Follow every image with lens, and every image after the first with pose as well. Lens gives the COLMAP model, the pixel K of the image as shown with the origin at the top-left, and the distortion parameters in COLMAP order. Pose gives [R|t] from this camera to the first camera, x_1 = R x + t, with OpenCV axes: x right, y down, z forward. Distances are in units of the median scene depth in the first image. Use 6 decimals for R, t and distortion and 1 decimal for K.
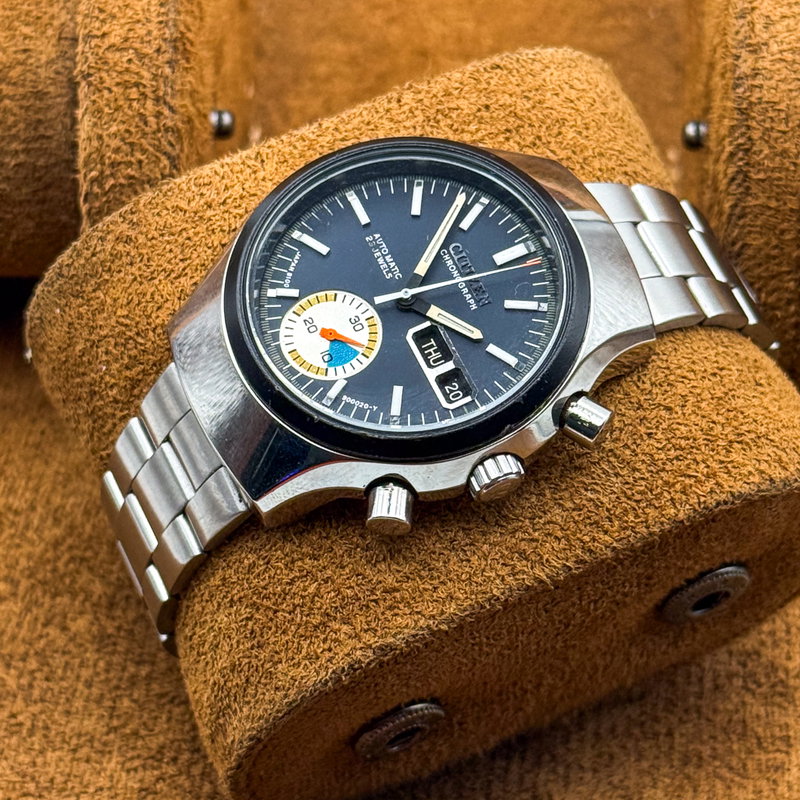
lens RADIAL K [[2496.4, 0, 400.8], [0, 2496.4, 398.4], [0, 0, 1]] dist [0.468312, -0.505900]
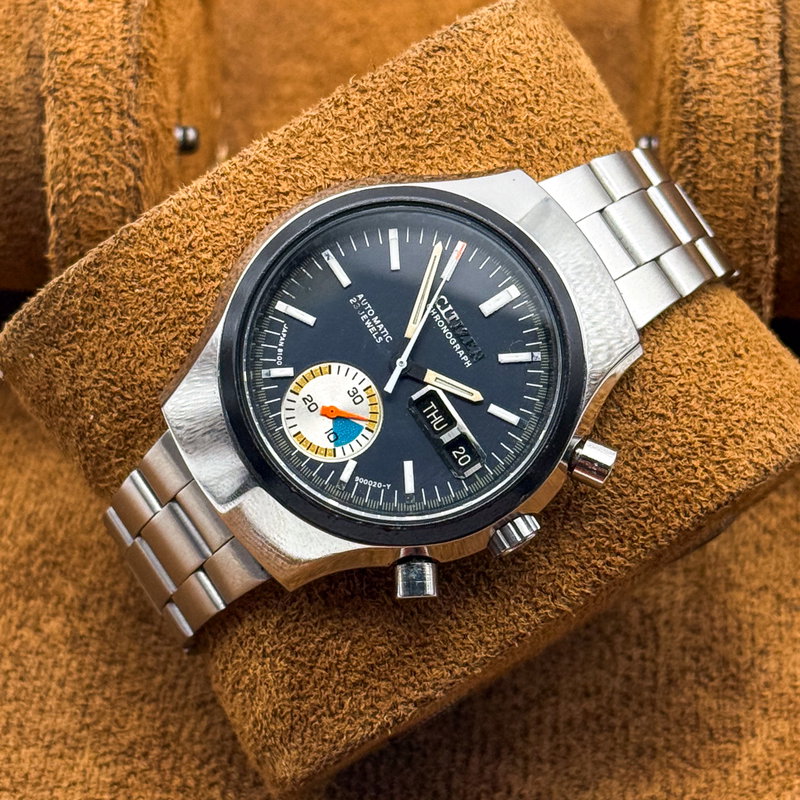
lens RADIAL K [[2496.4, 0, 400.8], [0, 2496.4, 398.4], [0, 0, 1]] dist [0.468312, -0.505900]
pose [[0.987595, -0.143160, 0.064513, -0.063984], [0.117403, 0.946030, 0.302067, -0.327061], [-0.104275, -0.290746, 0.951101, 0.038874]]
